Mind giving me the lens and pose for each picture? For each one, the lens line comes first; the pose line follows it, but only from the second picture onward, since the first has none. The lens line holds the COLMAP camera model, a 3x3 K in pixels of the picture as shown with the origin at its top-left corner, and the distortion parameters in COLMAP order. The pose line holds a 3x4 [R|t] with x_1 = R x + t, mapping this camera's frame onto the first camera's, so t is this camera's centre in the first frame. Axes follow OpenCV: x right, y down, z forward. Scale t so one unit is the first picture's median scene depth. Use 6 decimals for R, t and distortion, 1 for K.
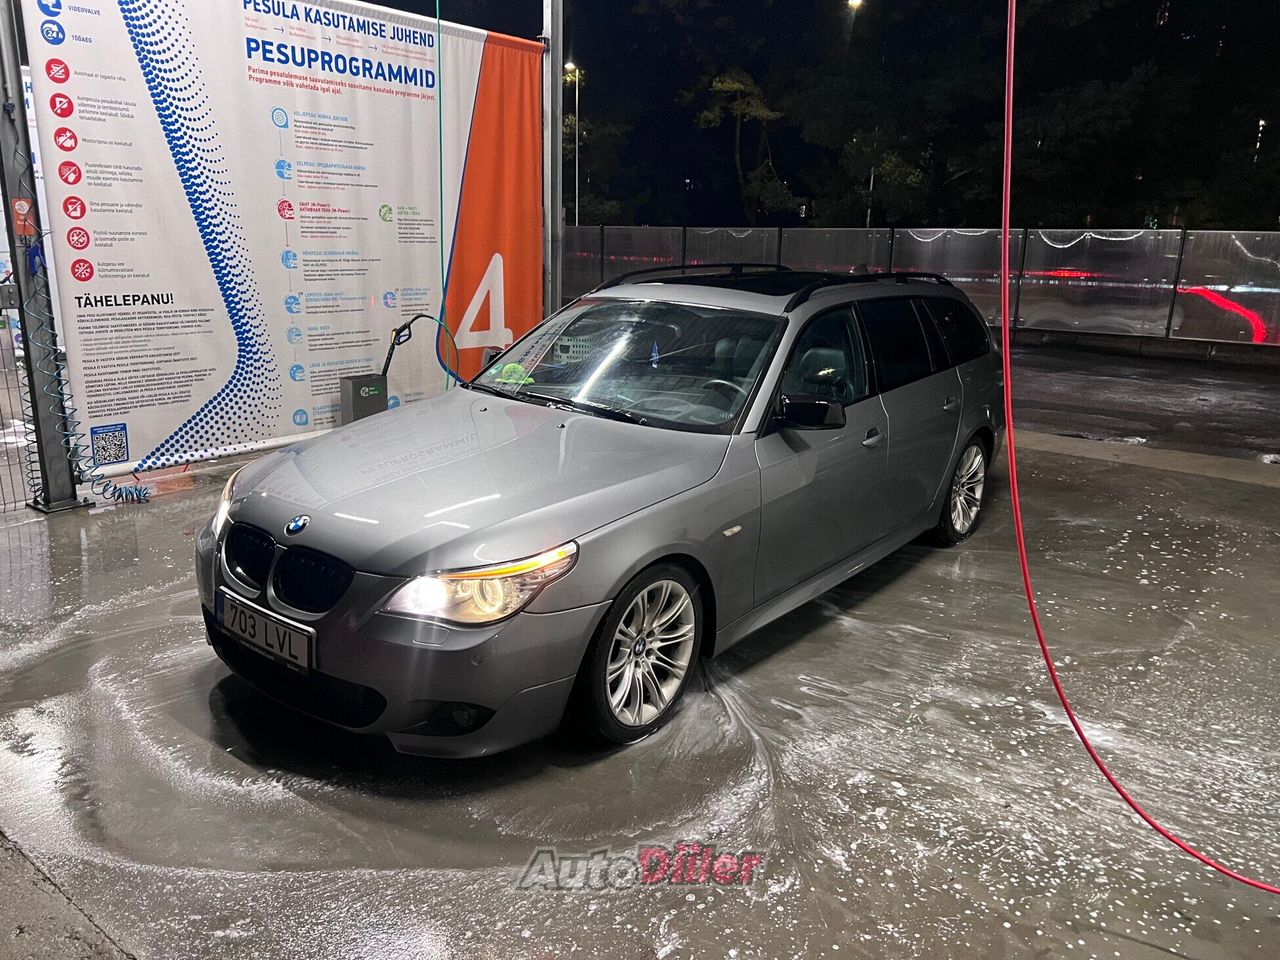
lens RADIAL K [[978.4, 0, 645.6], [0, 978.4, 479.3], [0, 0, 1]] dist [0.031461, -0.033591]
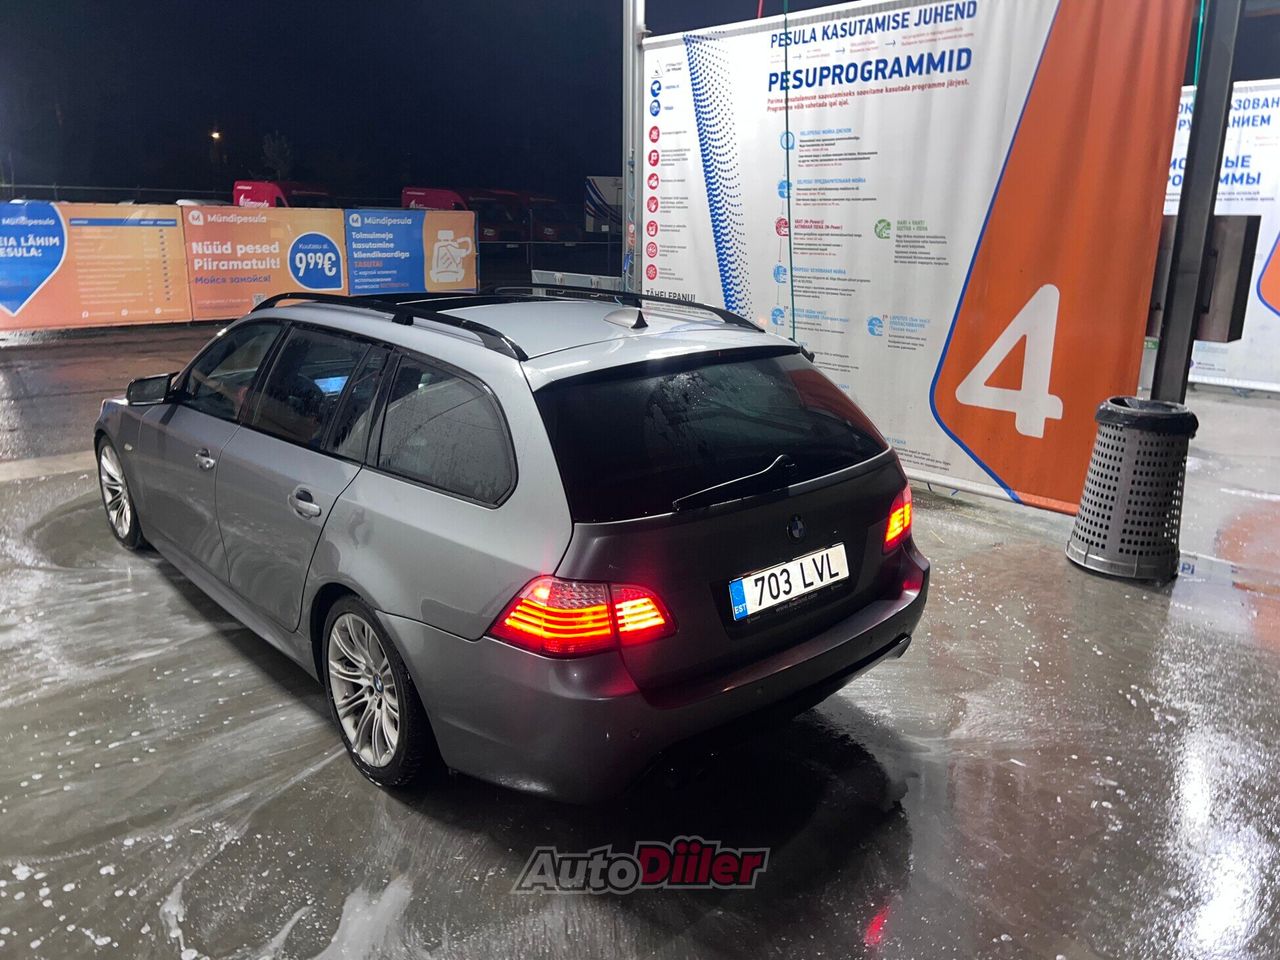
lens RADIAL K [[978.4, 0, 645.6], [0, 978.4, 479.3], [0, 0, 1]] dist [0.031461, -0.033591]
pose [[-0.175349, 0.214538, -0.960847, 0.712410], [-0.272809, 0.927161, 0.256803, -0.245577], [0.945953, 0.307158, -0.104049, 1.020923]]
